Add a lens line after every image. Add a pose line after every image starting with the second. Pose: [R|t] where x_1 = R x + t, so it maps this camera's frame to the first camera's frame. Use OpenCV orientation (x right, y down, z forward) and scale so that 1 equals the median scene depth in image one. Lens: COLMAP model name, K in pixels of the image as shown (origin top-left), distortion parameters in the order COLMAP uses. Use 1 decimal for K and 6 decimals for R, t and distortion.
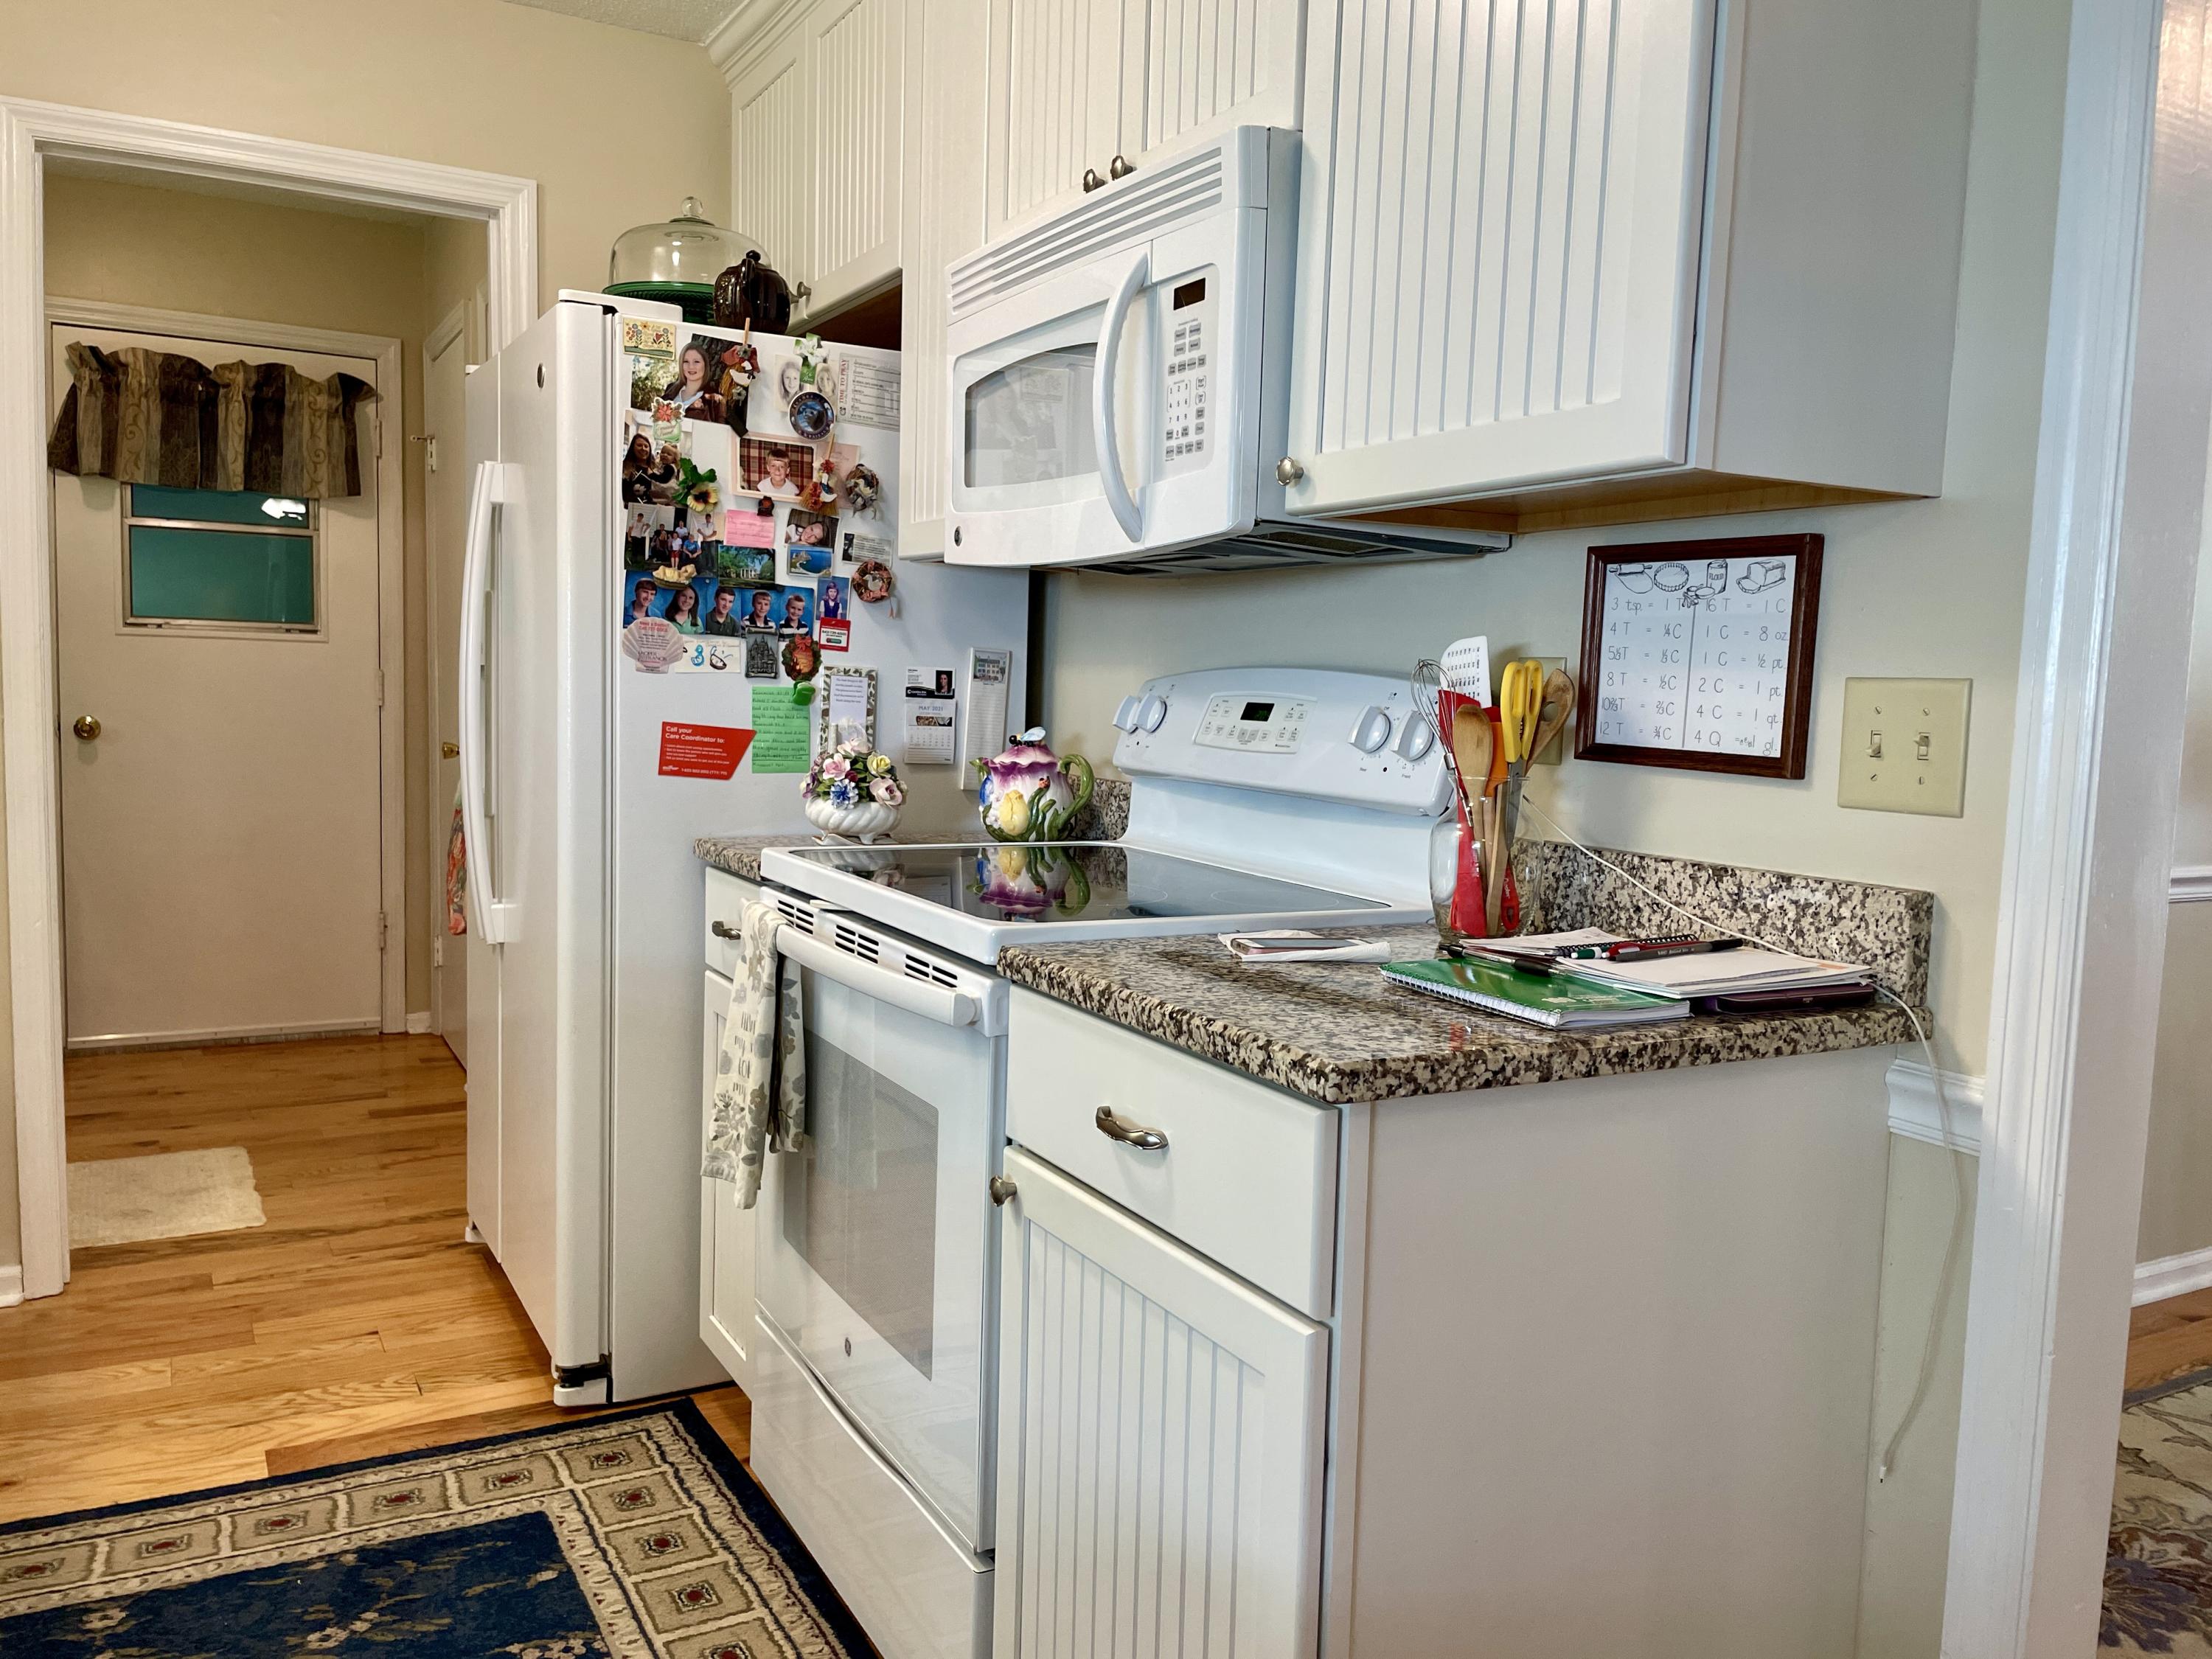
lens RADIAL K [[1679.8, 0, 1094.7], [0, 1679.8, 826.9], [0, 0, 1]] dist [0.048109, -0.050886]
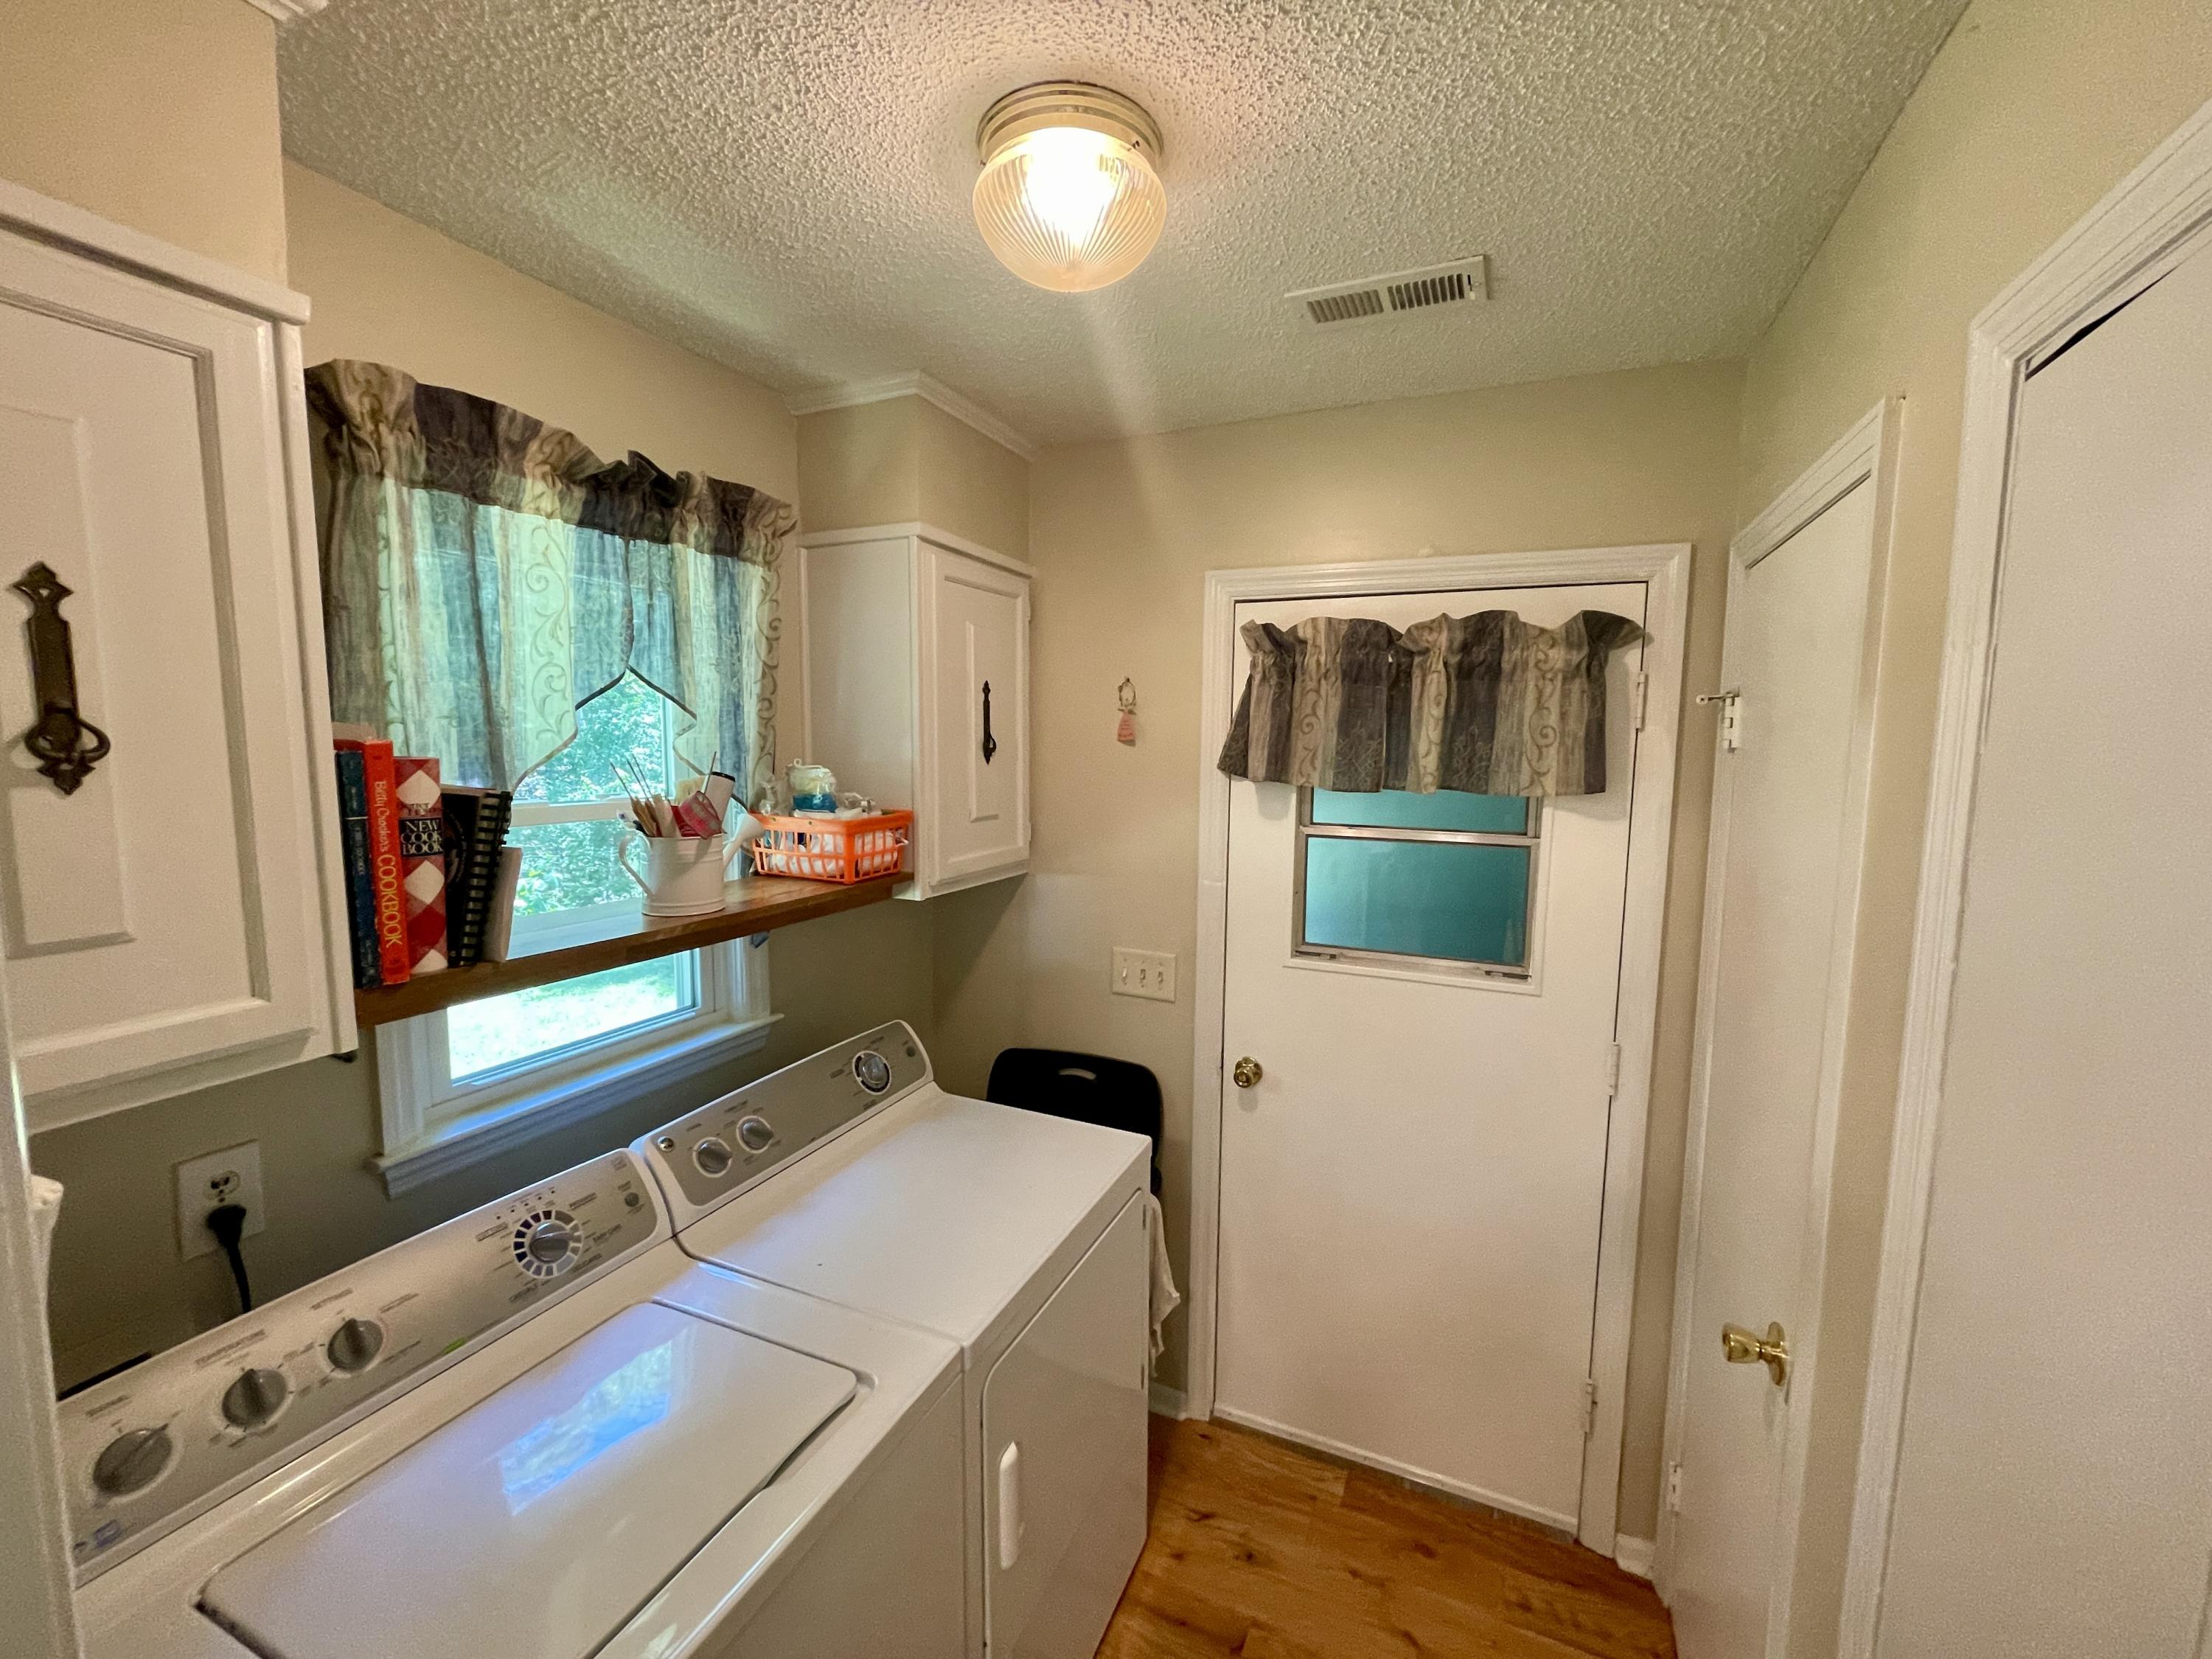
lens RADIAL K [[897.3, 0, 1103.6], [0, 897.3, 823.0], [0, 0, 1]] dist [-0.007049, -0.000367]
pose [[0.597155, 0.054312, -0.800285, -0.494846], [-0.066353, 0.997630, 0.018194, -0.323710], [0.799377, 0.042237, 0.599344, 1.162479]]
